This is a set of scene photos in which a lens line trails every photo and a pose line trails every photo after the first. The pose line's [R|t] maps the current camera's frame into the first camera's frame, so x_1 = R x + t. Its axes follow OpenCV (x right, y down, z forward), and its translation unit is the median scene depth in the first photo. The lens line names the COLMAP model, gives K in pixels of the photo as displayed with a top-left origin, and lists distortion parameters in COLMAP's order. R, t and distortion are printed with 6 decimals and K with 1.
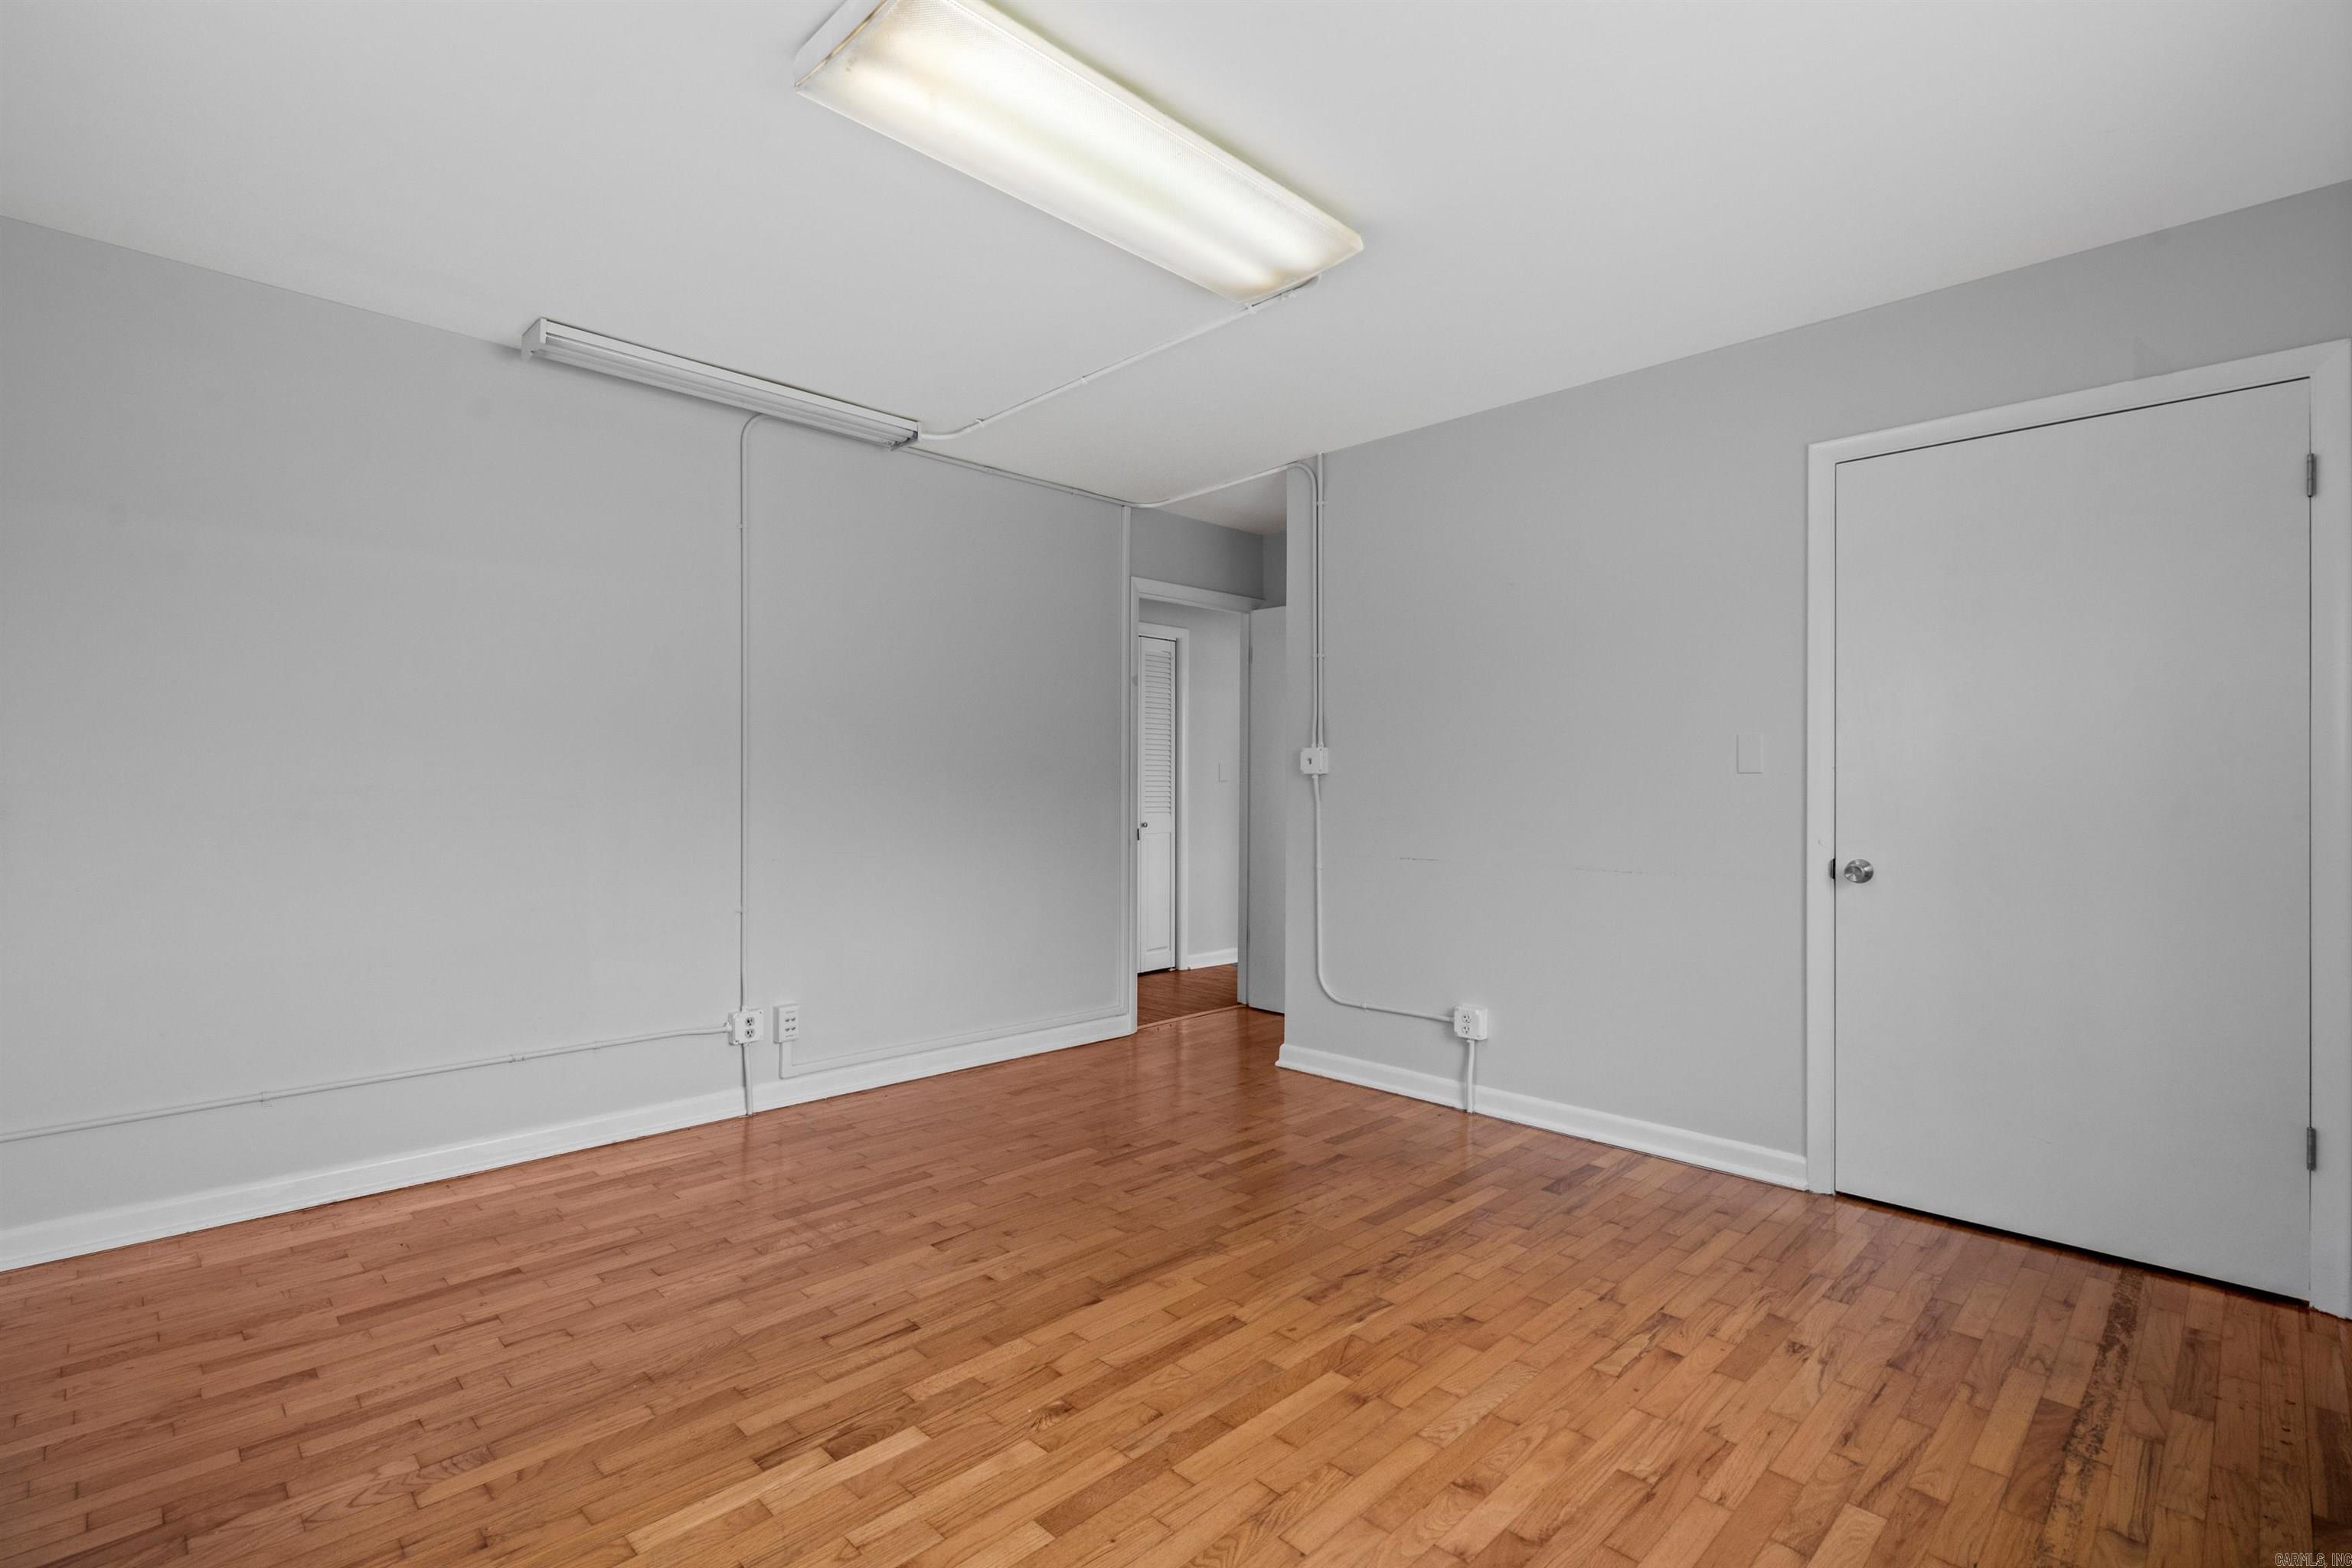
lens RADIAL K [[1076.6, 0, 1176.1], [0, 1076.6, 791.4], [0, 0, 1]] dist [-0.003331, 0.001021]
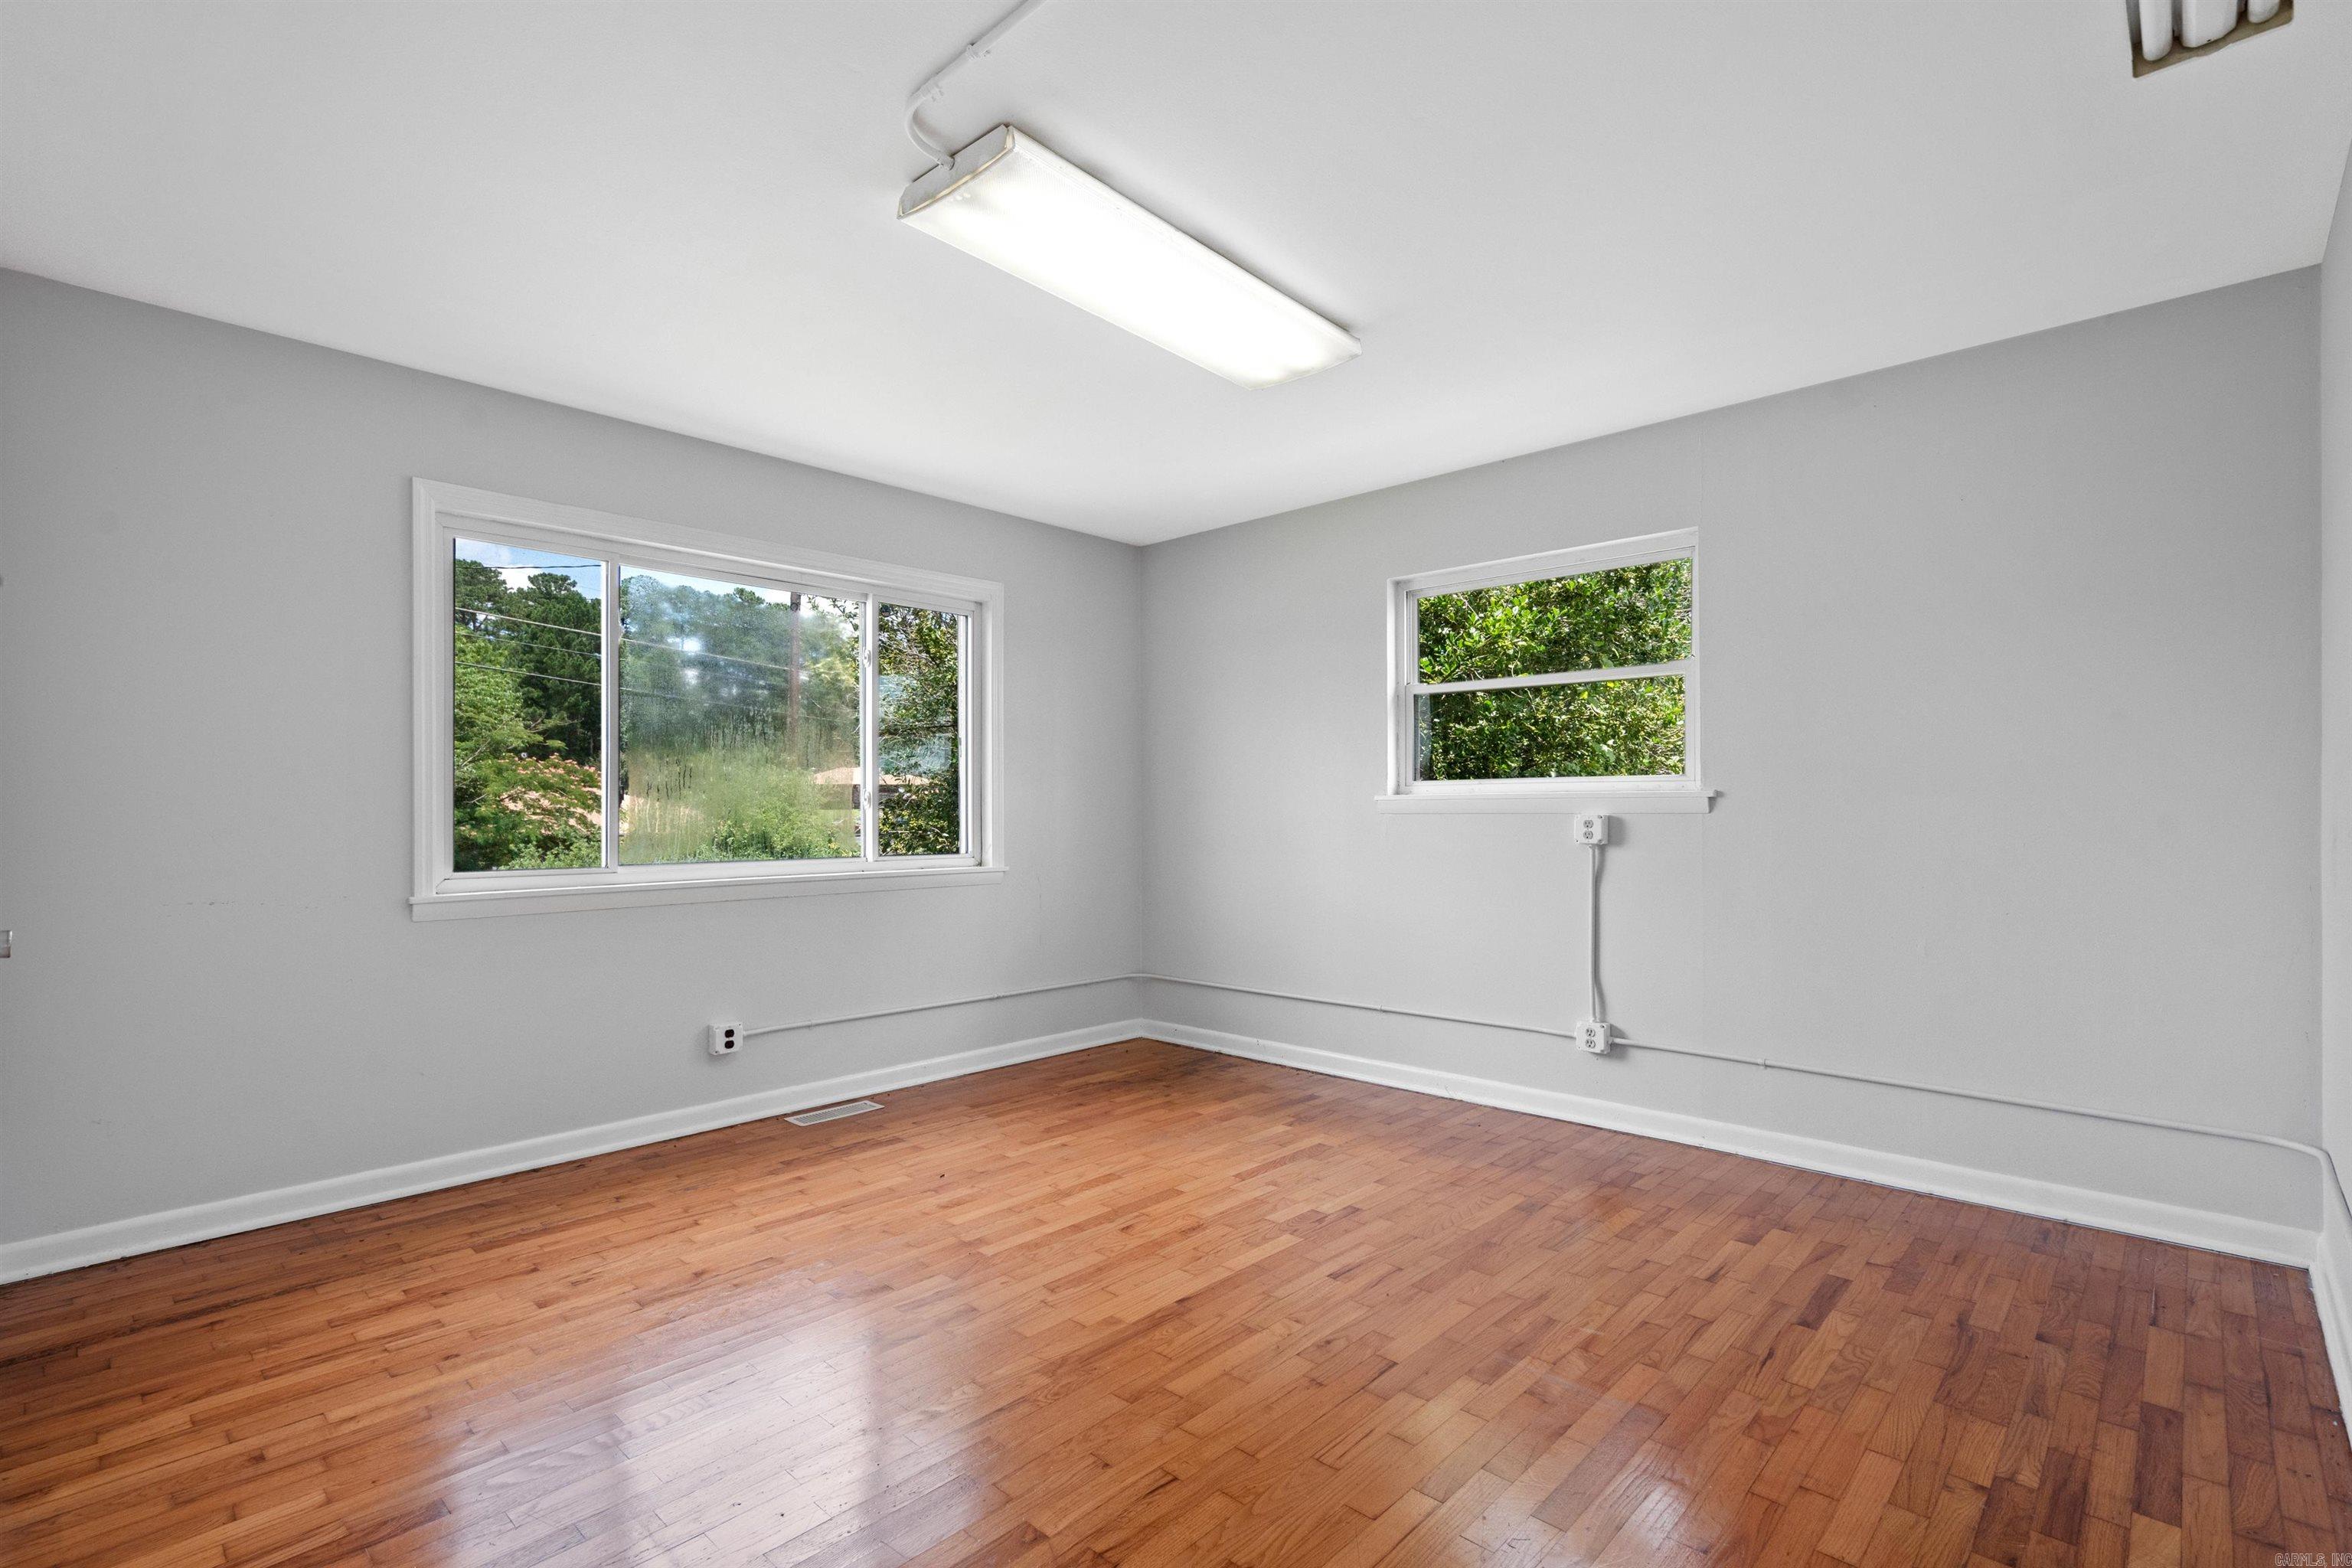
lens RADIAL K [[1076.6, 0, 1173.8], [0, 1076.6, 803.5], [0, 0, 1]] dist [-0.003331, 0.001021]
pose [[-0.999438, -0.002380, -0.033440, -0.036733], [-0.002026, 0.999942, -0.010593, 0.002341], [0.033464, -0.010519, -0.999385, 2.363788]]
